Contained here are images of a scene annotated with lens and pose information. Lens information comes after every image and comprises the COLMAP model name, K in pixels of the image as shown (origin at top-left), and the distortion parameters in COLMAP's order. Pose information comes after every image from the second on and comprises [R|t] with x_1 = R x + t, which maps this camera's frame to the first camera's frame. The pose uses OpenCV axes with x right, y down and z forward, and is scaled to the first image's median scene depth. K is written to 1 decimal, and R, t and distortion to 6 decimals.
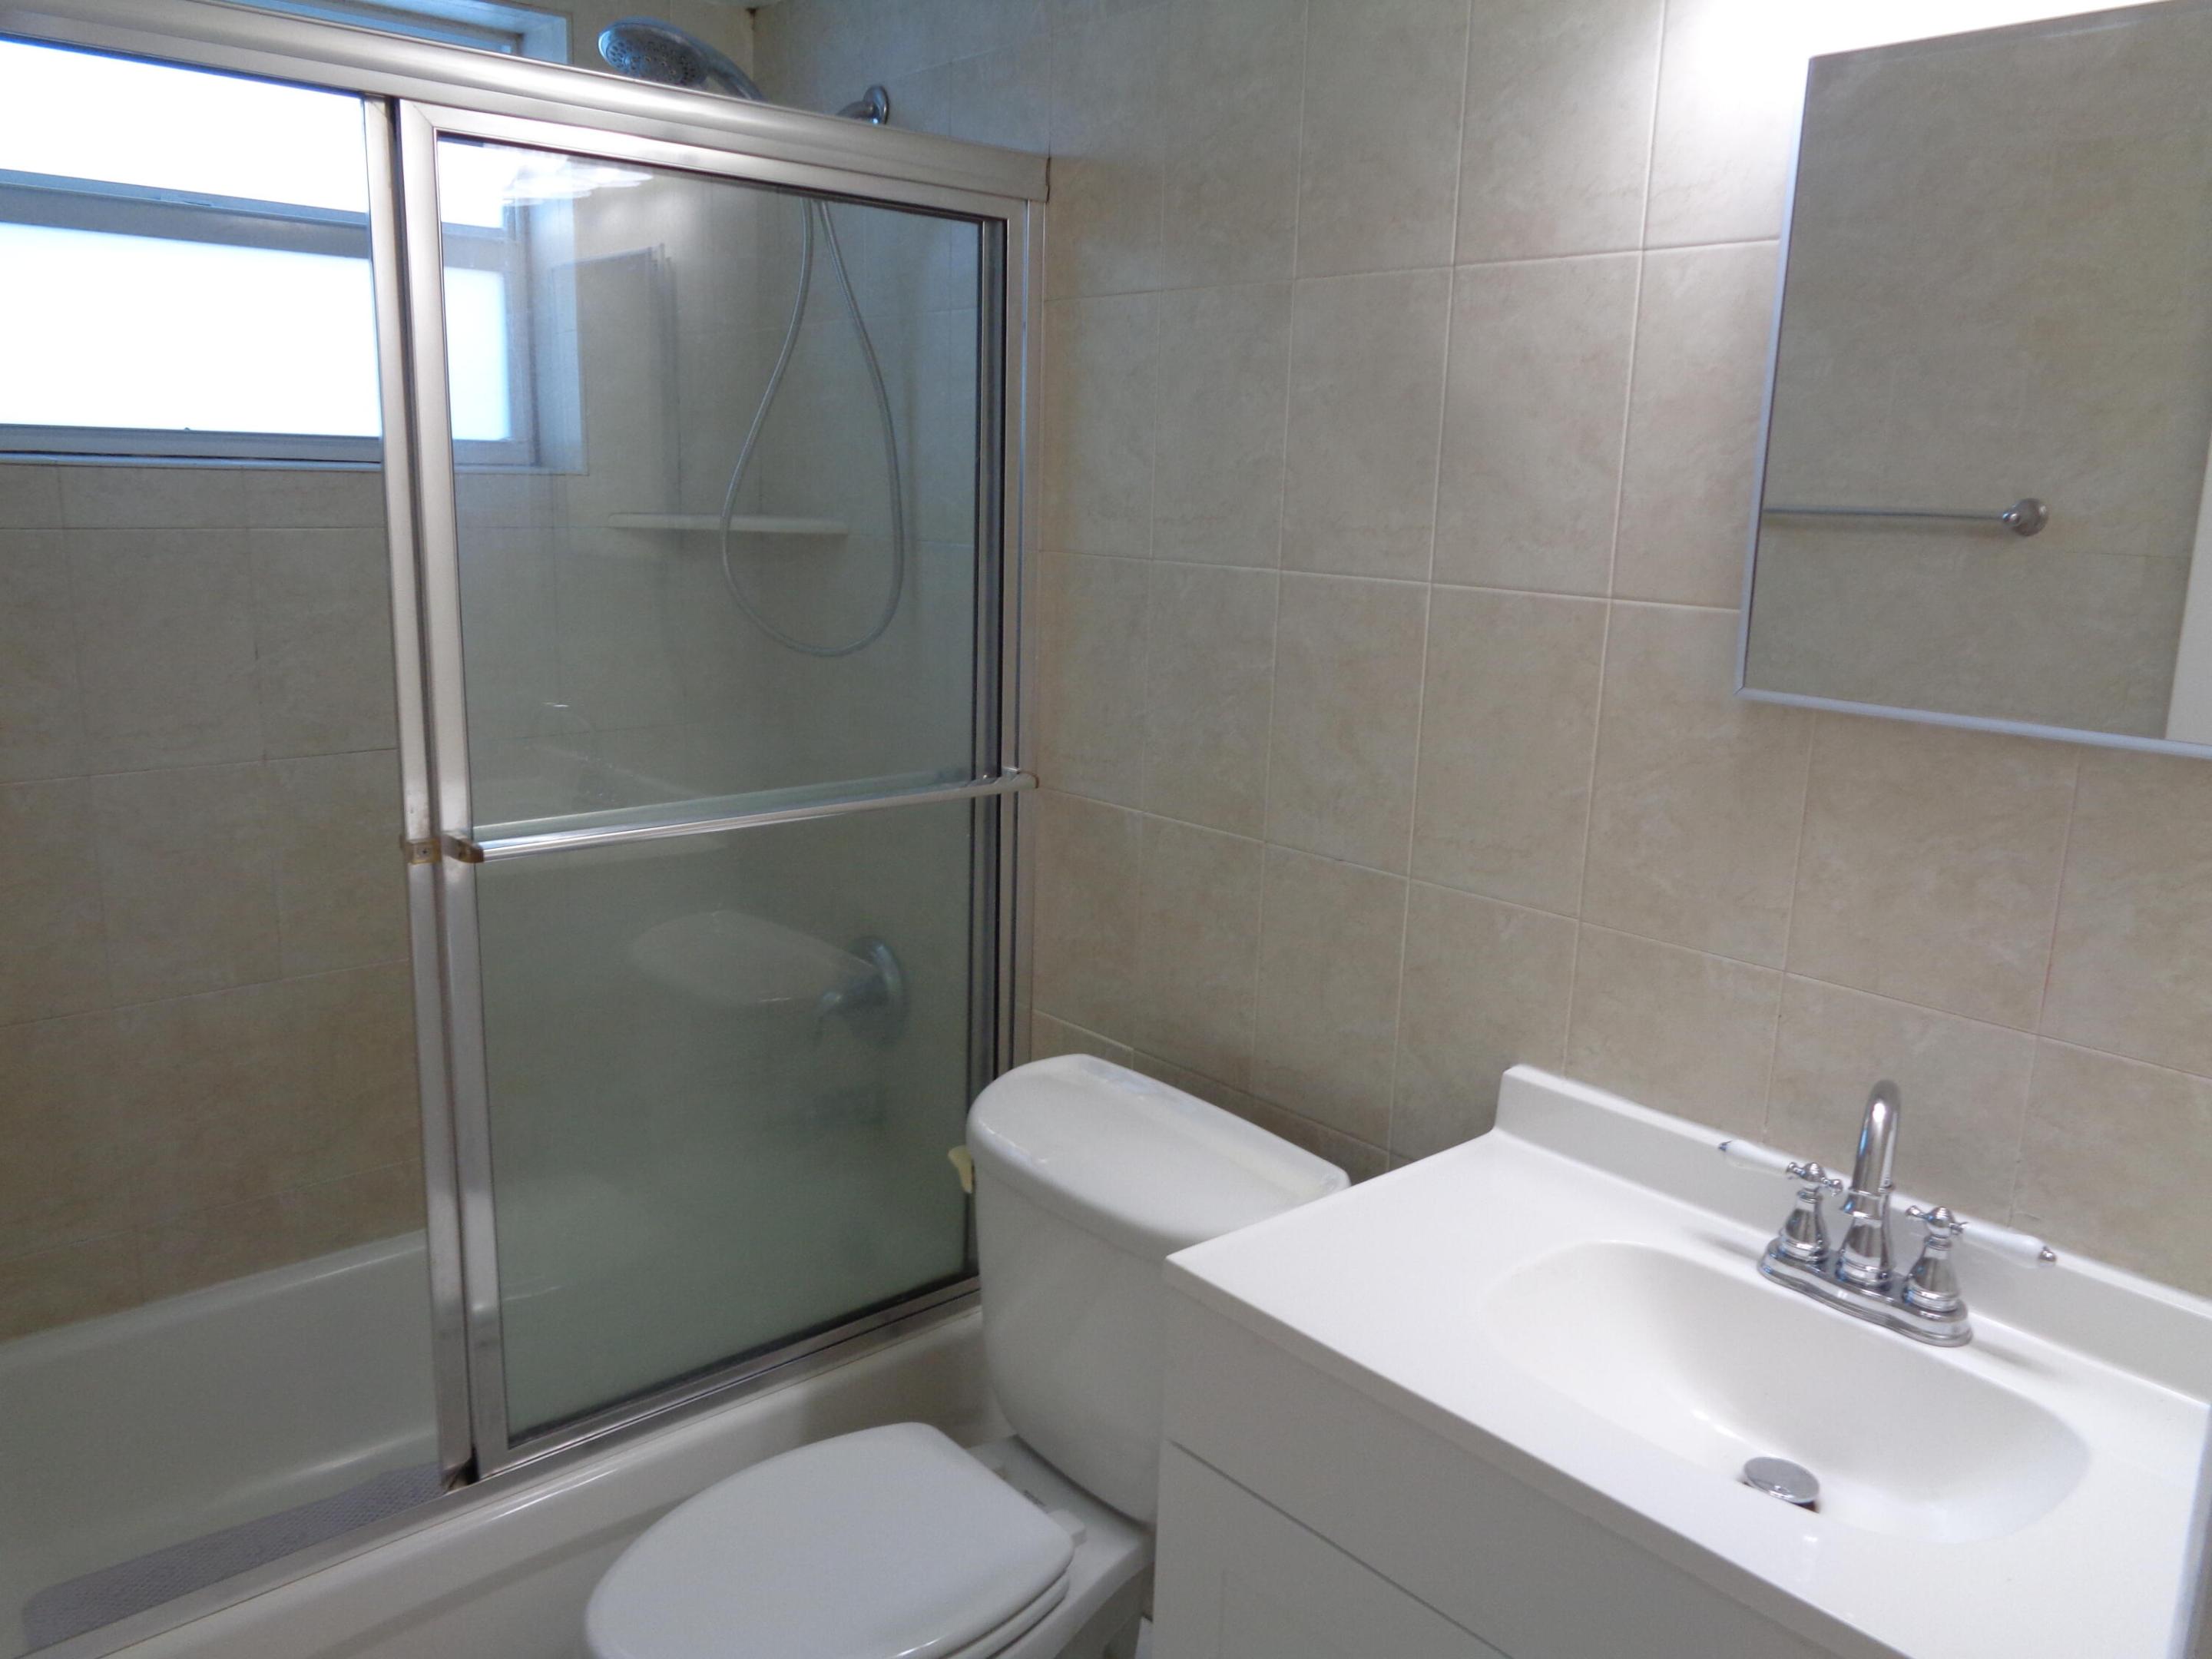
lens RADIAL K [[1657.9, 0, 1106.6], [0, 1657.9, 825.5], [0, 0, 1]] dist [-0.013617, -0.005364]
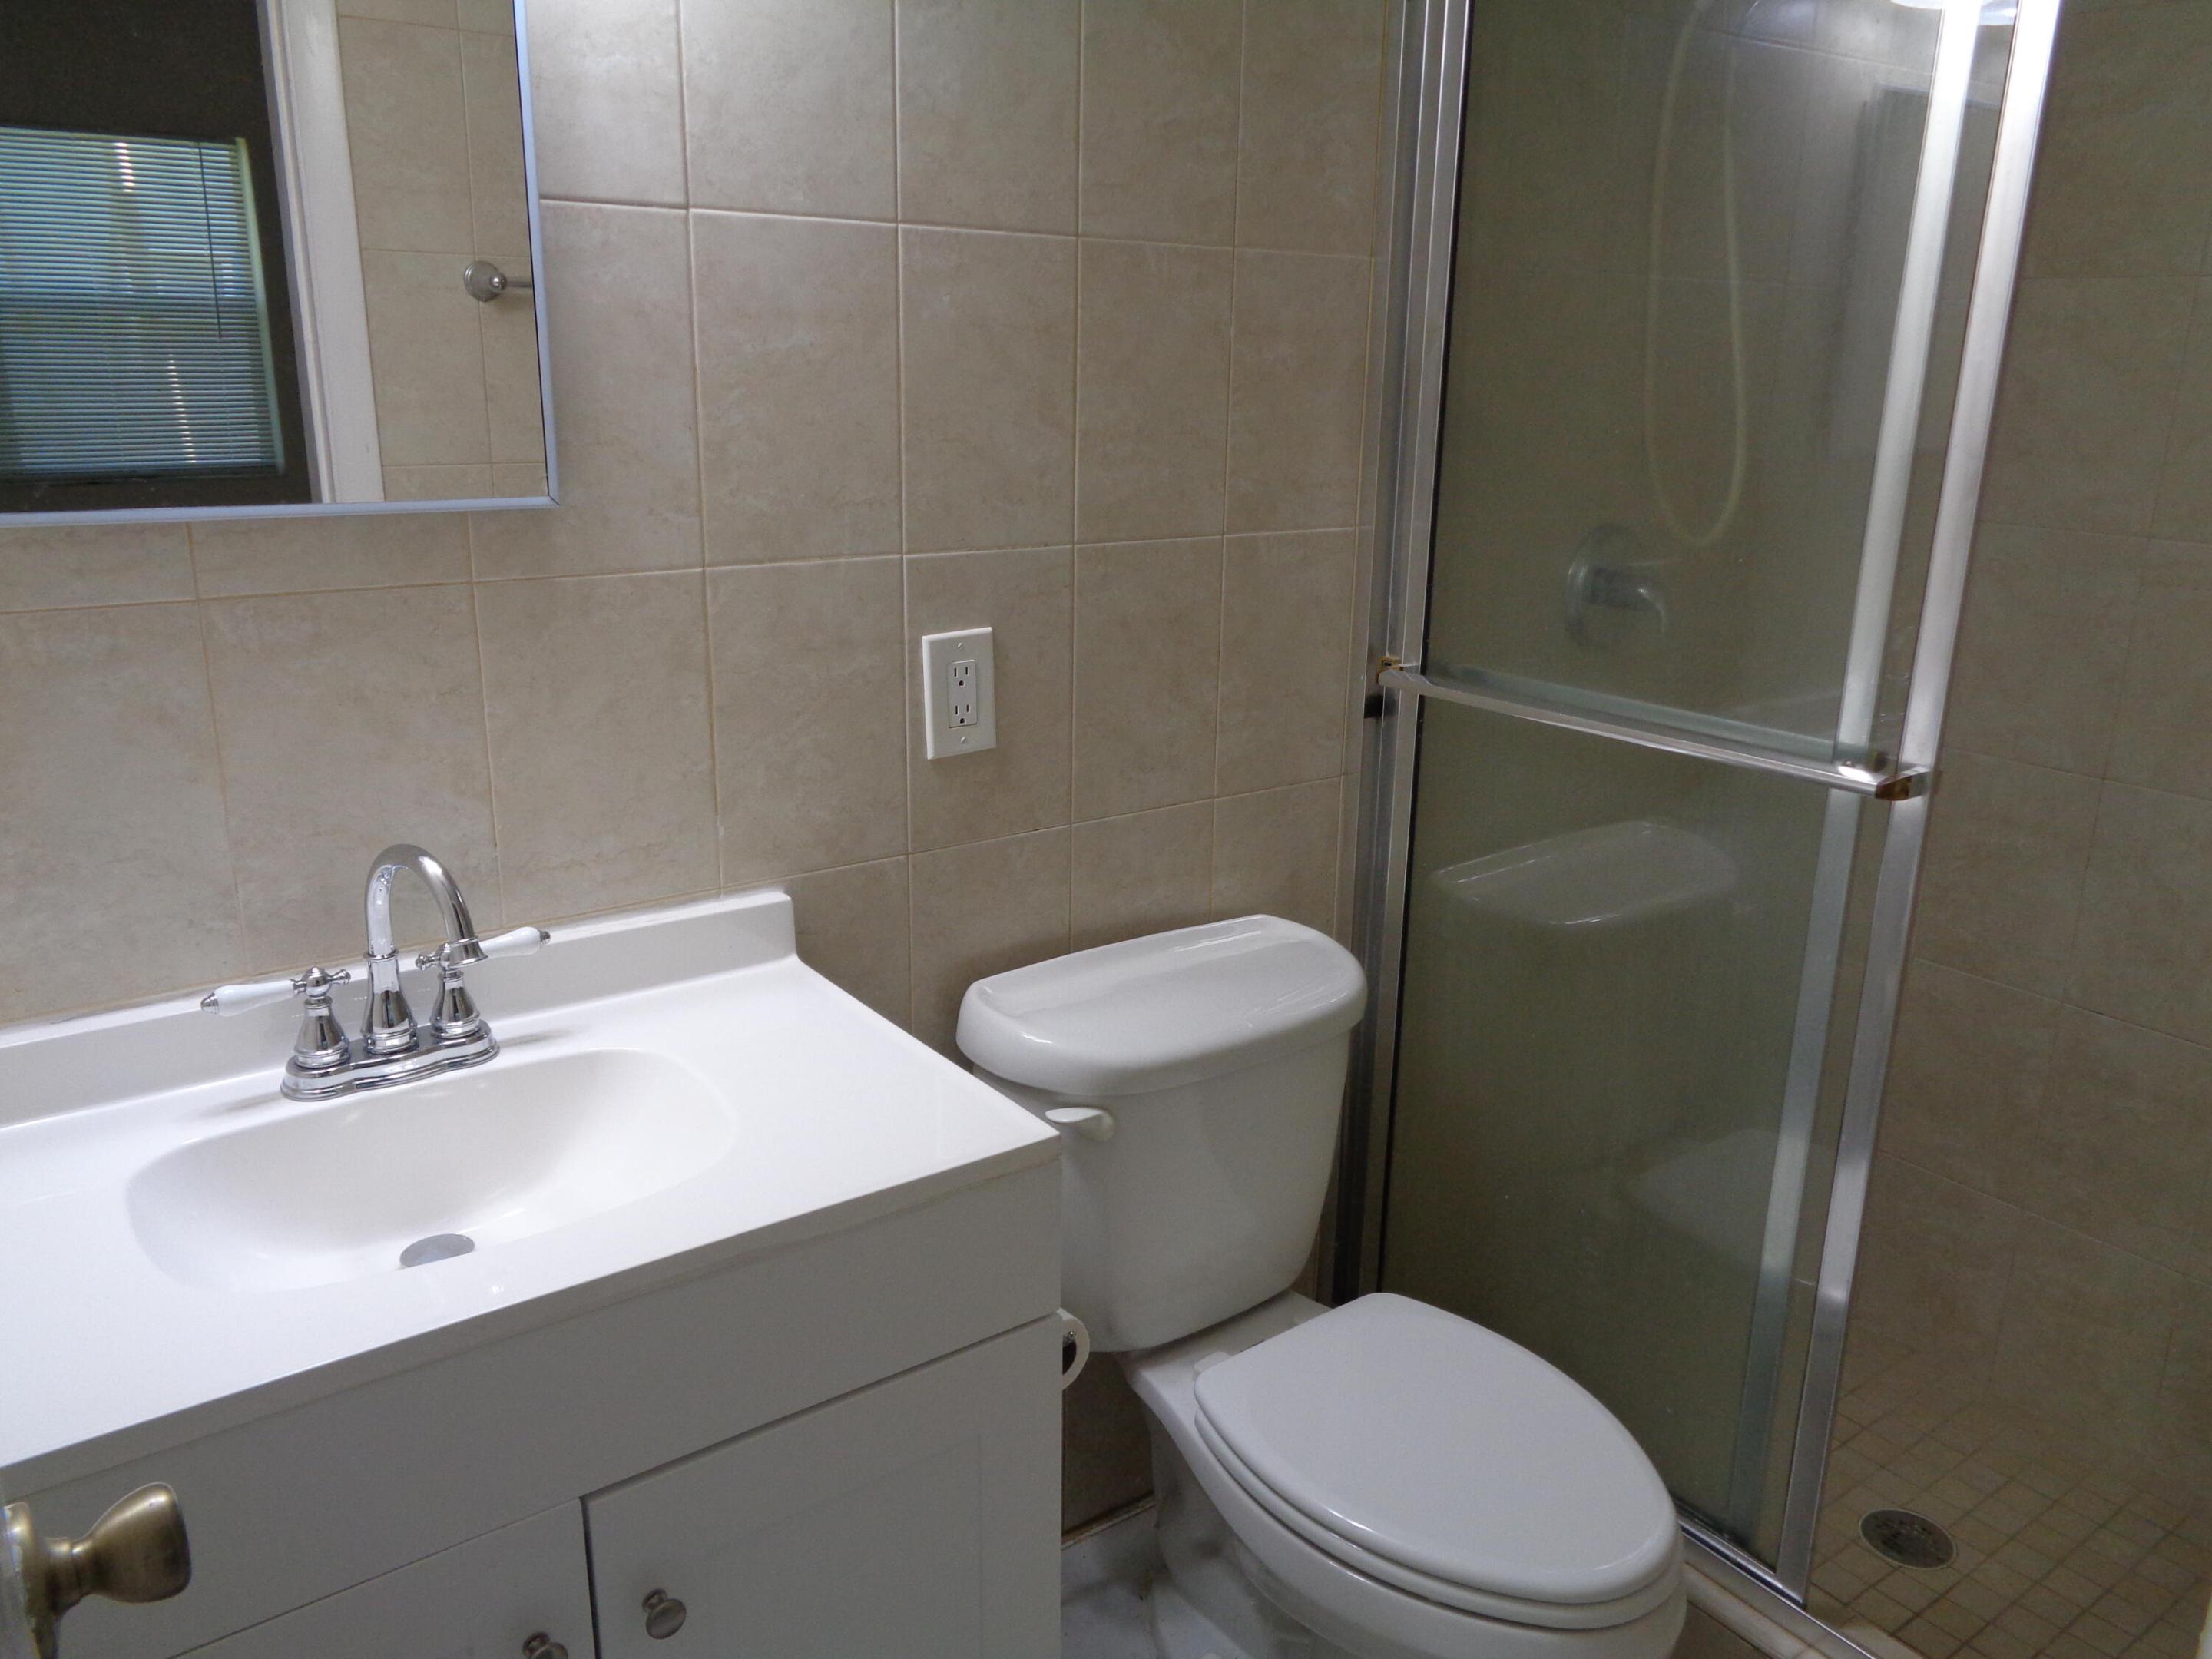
lens RADIAL K [[1657.9, 0, 1104.7], [0, 1657.9, 831.9], [0, 0, 1]] dist [-0.013617, -0.005364]
pose [[0.093311, -0.299962, 0.949377, -0.431282], [0.213695, 0.937349, 0.275158, -0.038668], [-0.972434, 0.177201, 0.151565, 0.393165]]
